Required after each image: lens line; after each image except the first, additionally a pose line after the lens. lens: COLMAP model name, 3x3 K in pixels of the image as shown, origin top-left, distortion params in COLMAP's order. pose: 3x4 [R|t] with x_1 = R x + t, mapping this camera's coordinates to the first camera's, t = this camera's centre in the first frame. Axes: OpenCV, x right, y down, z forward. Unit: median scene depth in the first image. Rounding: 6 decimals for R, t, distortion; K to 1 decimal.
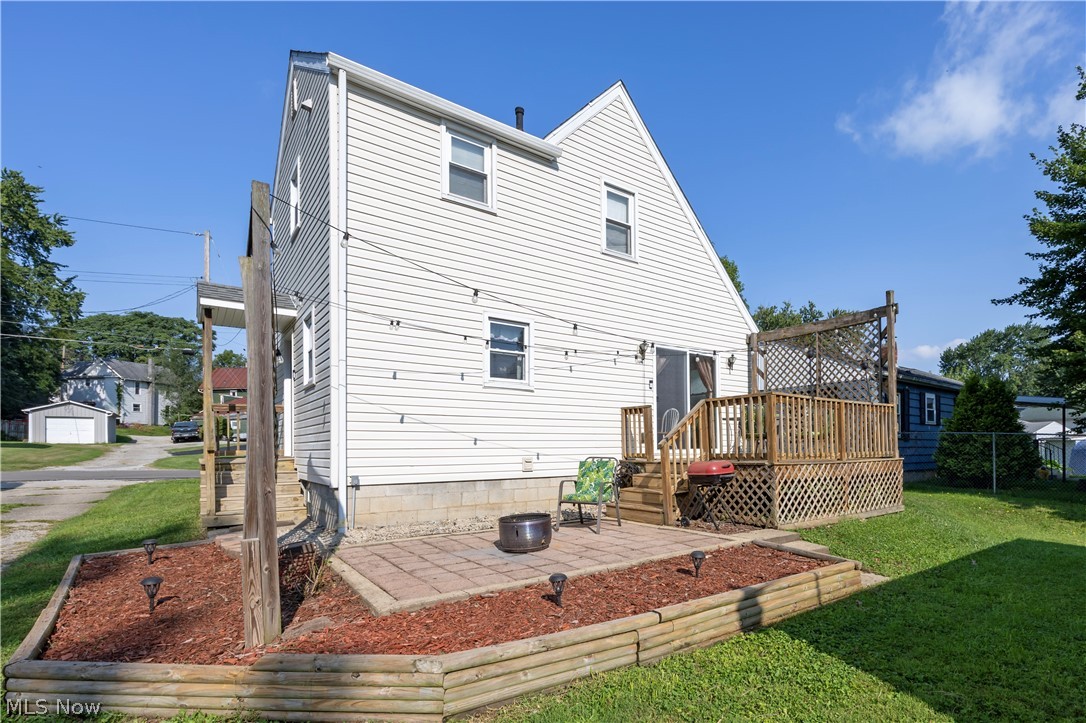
lens RADIAL K [[510.5, 0, 543.0], [0, 510.5, 361.5], [0, 0, 1]] dist [0.000016, -0.000032]
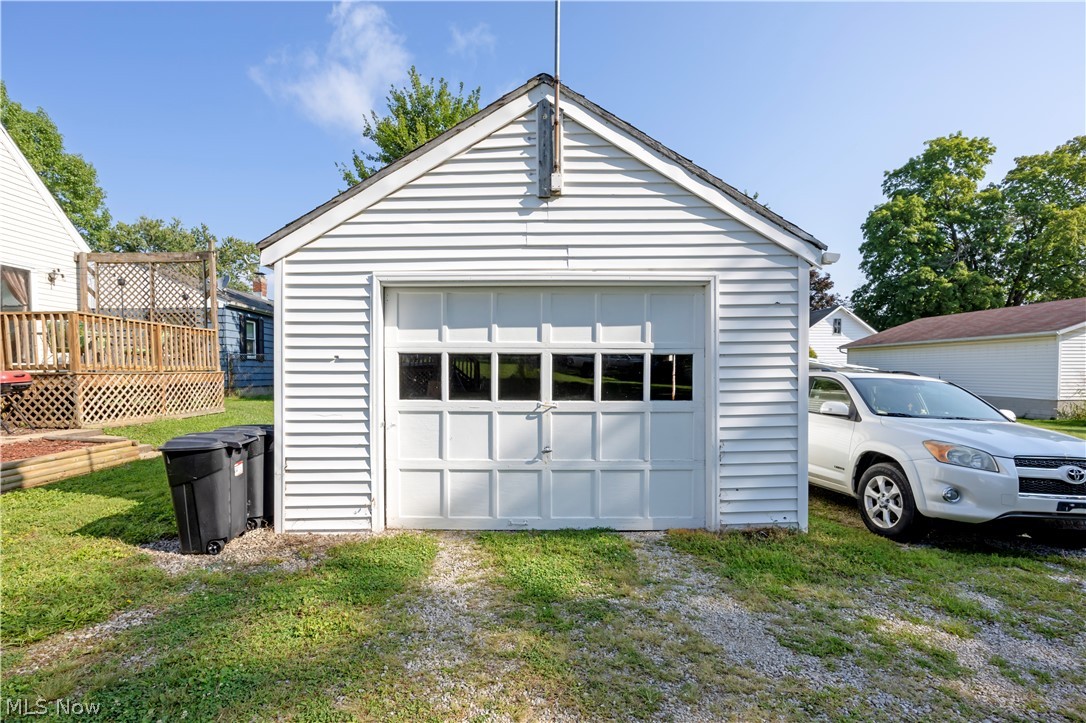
lens RADIAL K [[497.1, 0, 543.7], [0, 497.1, 378.7], [0, 0, 1]] dist [-0.024634, -0.000033]
pose [[0.480390, -0.016610, 0.876898, -0.005925], [-0.143729, 0.984813, 0.097393, -0.044288], [-0.865198, -0.172822, 0.470707, -0.413987]]
